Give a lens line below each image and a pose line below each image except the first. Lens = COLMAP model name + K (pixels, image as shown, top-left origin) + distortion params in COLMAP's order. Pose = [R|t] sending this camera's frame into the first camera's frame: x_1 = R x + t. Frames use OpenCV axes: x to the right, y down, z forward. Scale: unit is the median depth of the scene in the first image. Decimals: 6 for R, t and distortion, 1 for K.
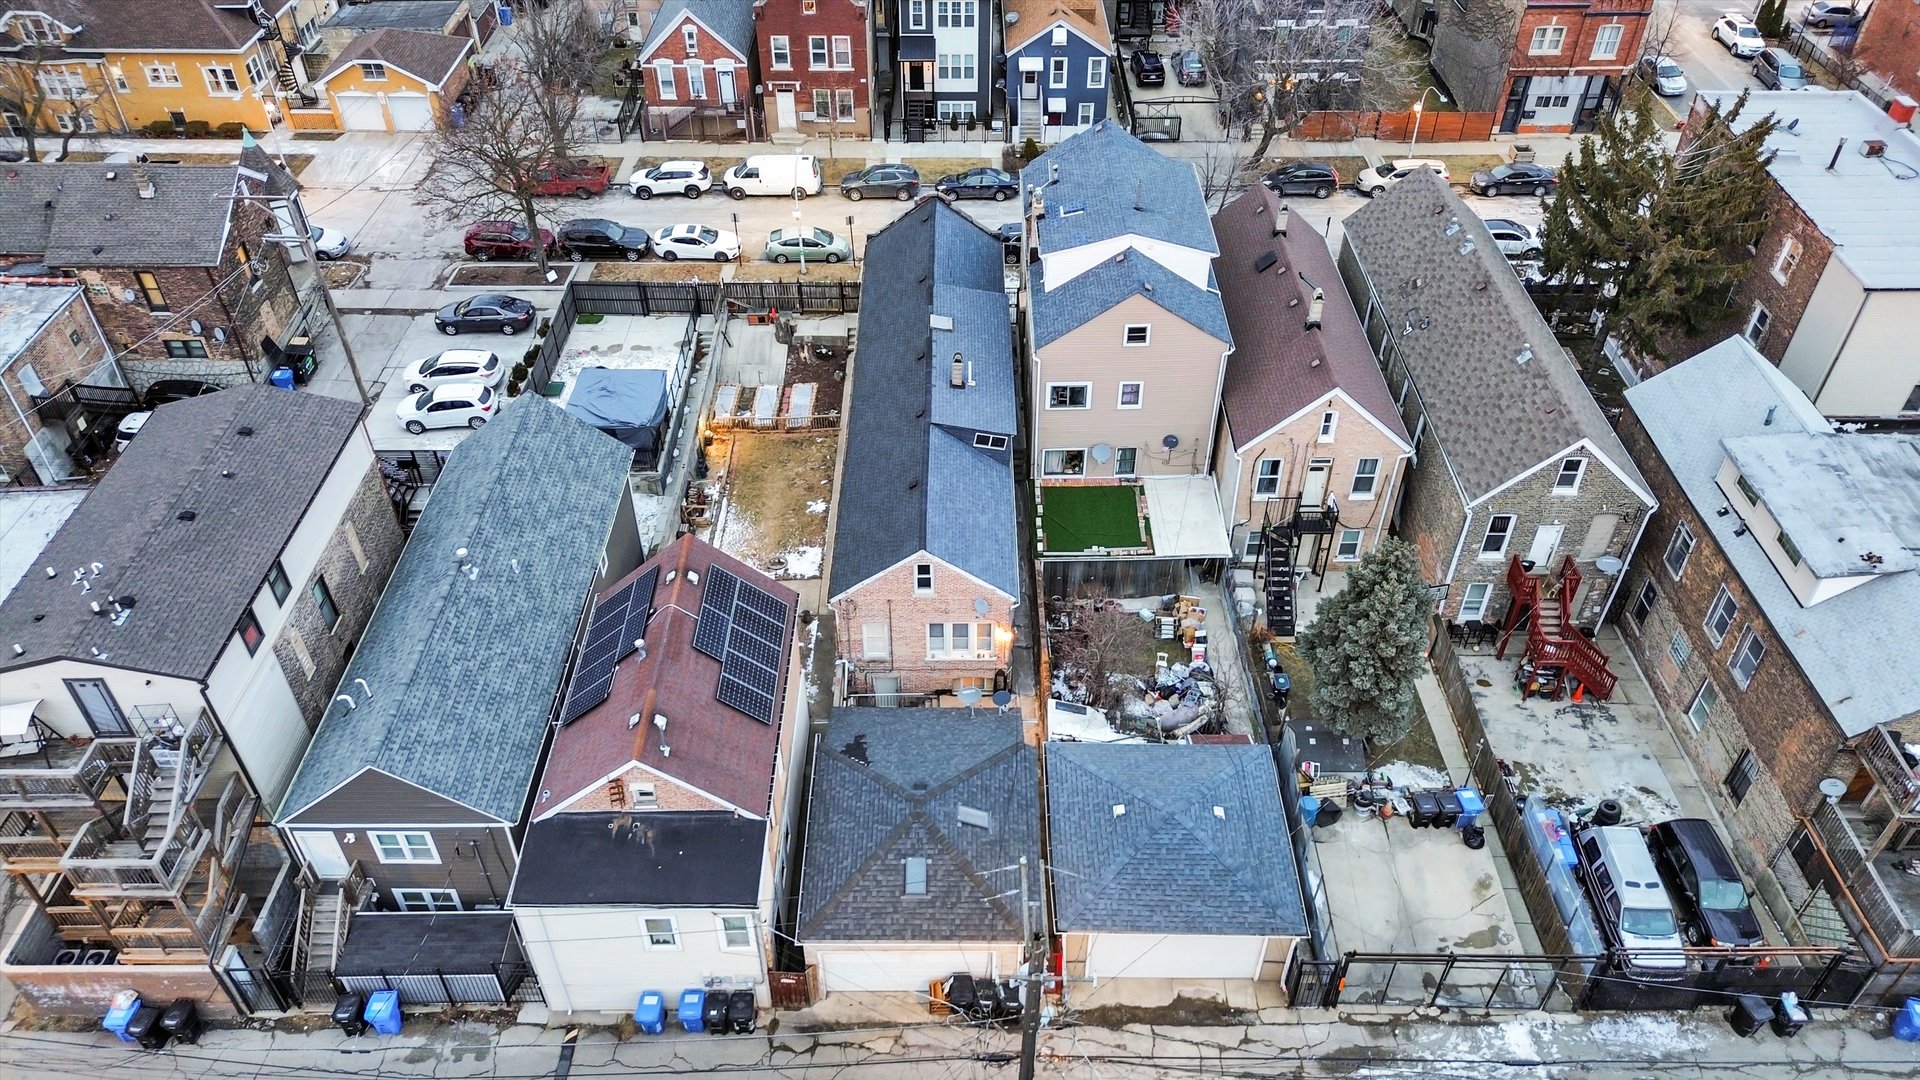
lens RADIAL K [[1351.1, 0, 960.0], [0, 1351.1, 540.0], [0, 0, 1]] dist [0.065318, -0.053095]
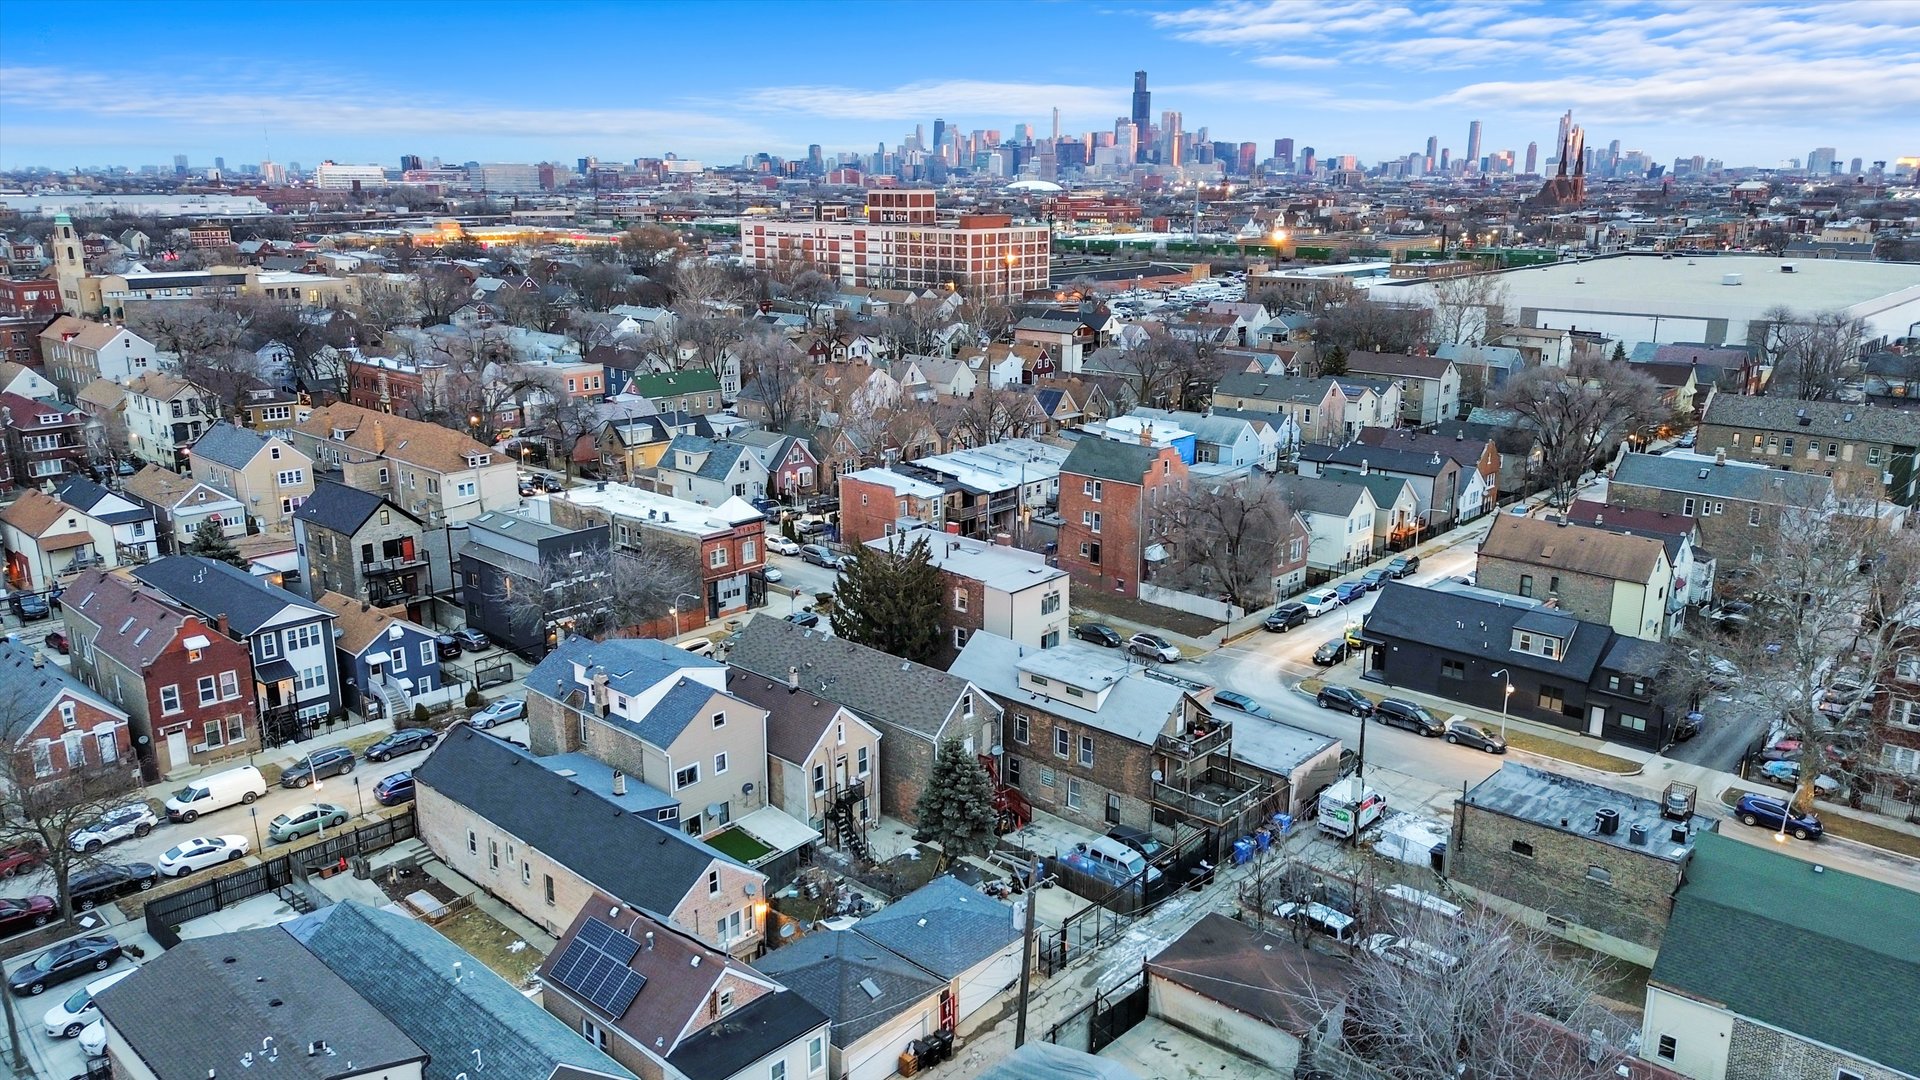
lens RADIAL K [[1351.1, 0, 960.0], [0, 1351.1, 540.0], [0, 0, 1]] dist [0.065318, -0.053095]
pose [[0.674775, -0.187144, 0.713902, -0.574493], [0.479173, 0.846797, -0.230929, 0.125718], [-0.561313, 0.497908, 0.661072, -0.217239]]
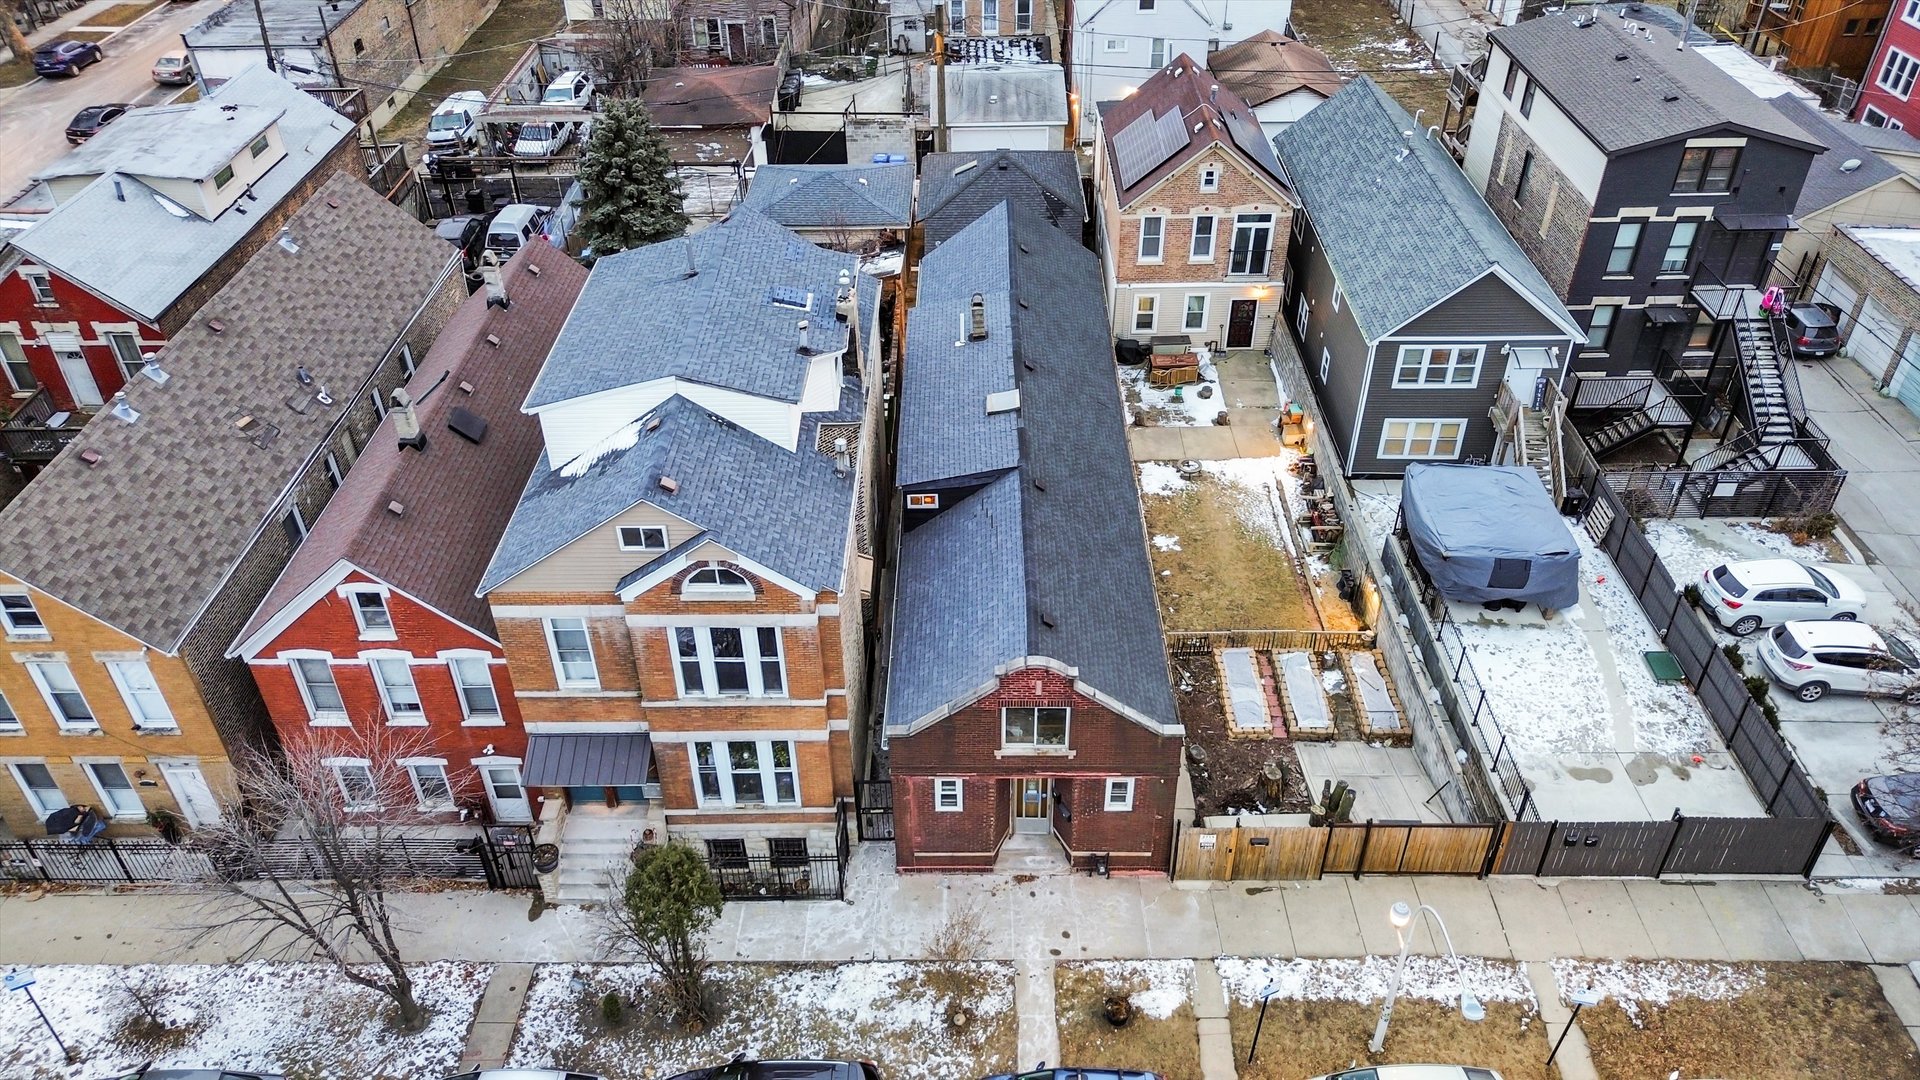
lens RADIAL K [[1351.1, 0, 960.0], [0, 1351.1, 540.0], [0, 0, 1]] dist [0.065318, -0.053095]
pose [[-0.999822, 0.010329, 0.015795, -0.002266], [0.017658, 0.216628, 0.976094, -0.666761], [0.006660, 0.976200, -0.216772, 1.010173]]
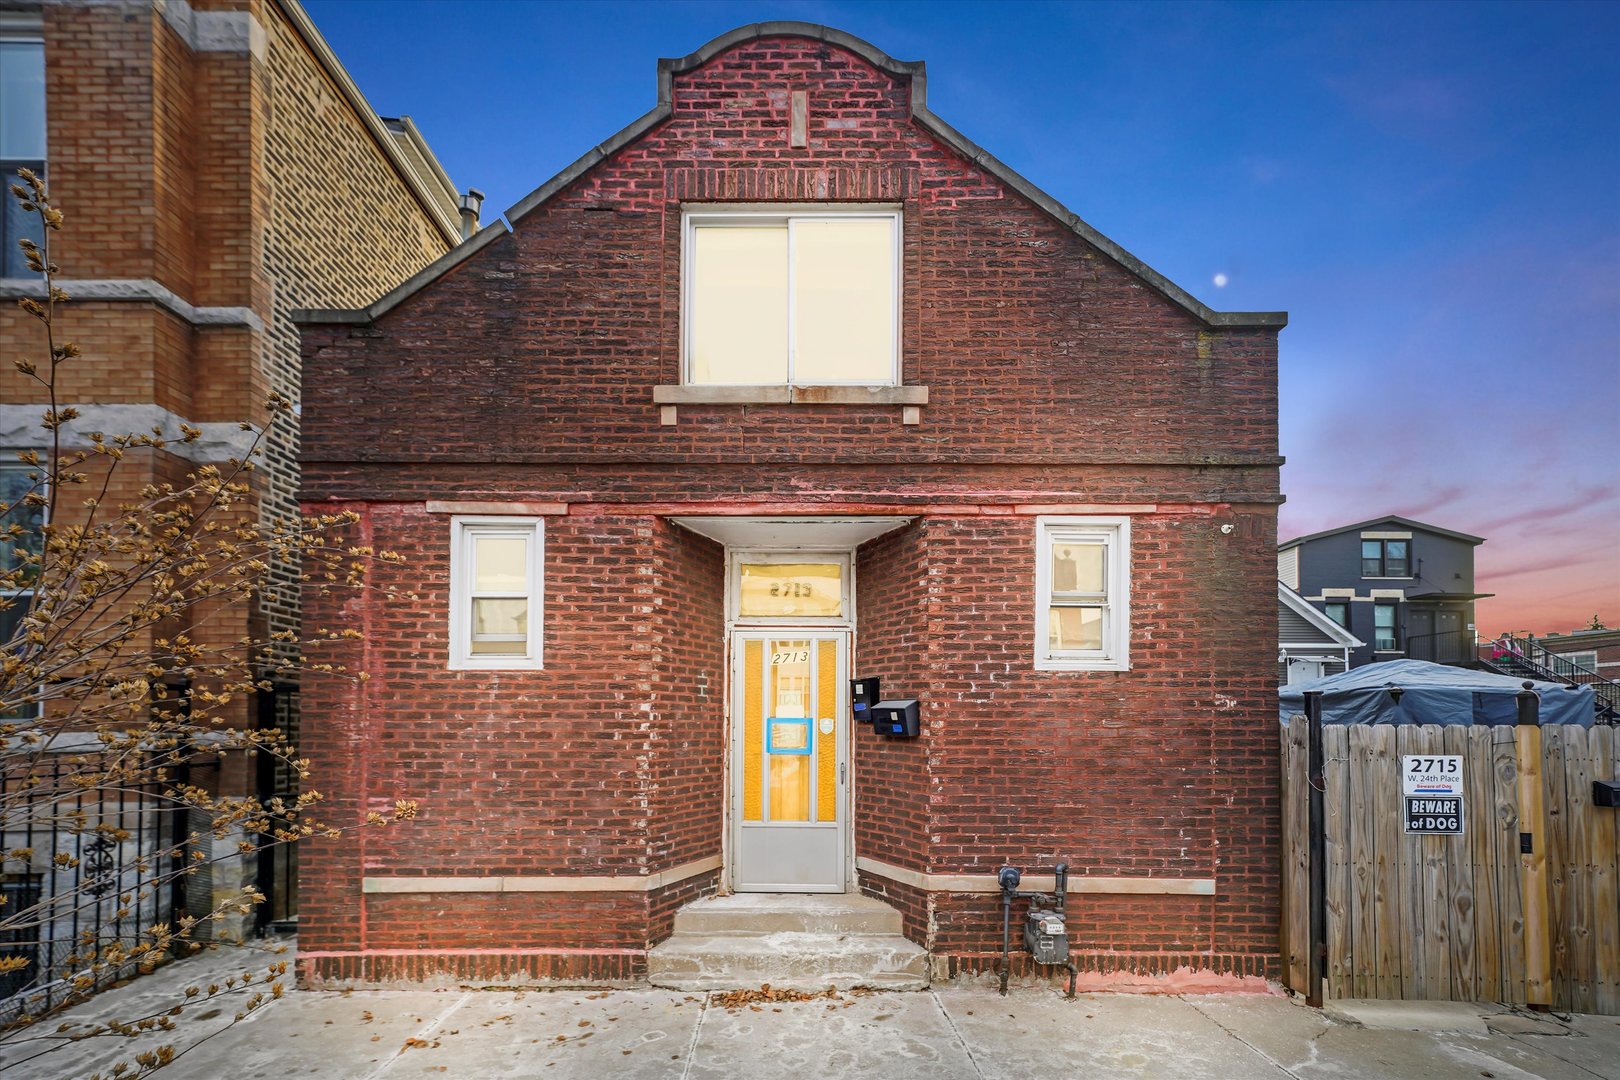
lens RADIAL K [[675.2, 0, 800.7], [0, 675.2, 741.0], [0, 0, 1]] dist [0.024784, 0.000186]
pose [[-0.999990, 0.000917, -0.004415, -0.019777], [-0.002229, 0.750500, 0.660866, -0.233874], [0.003919, 0.660869, -0.750491, 1.055072]]
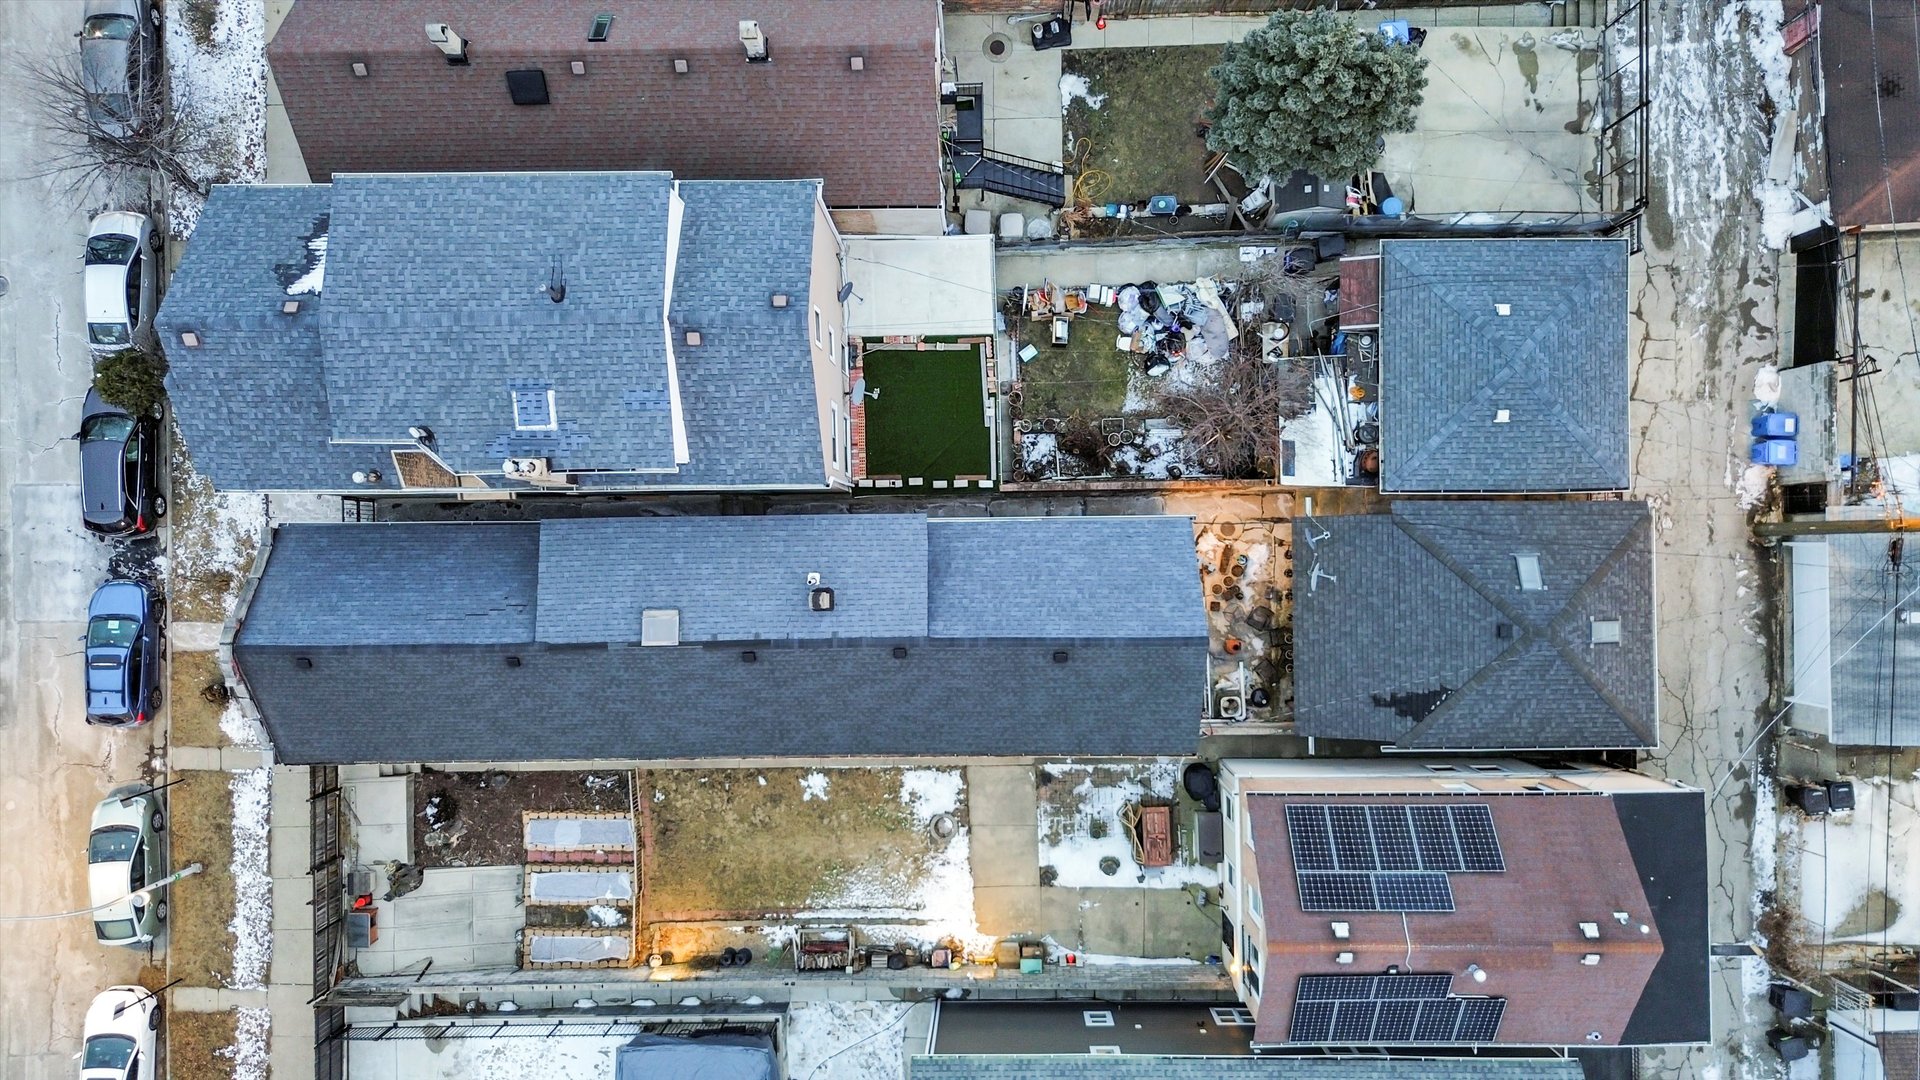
lens RADIAL K [[1351.1, 0, 960.0], [0, 1351.1, 540.0], [0, 0, 1]] dist [0.065318, -0.053095]
pose [[-0.009653, -0.999911, 0.009216, 0.016361], [0.662895, 0.000501, 0.748712, -0.451763], [-0.748650, 0.013336, 0.662831, 0.397690]]
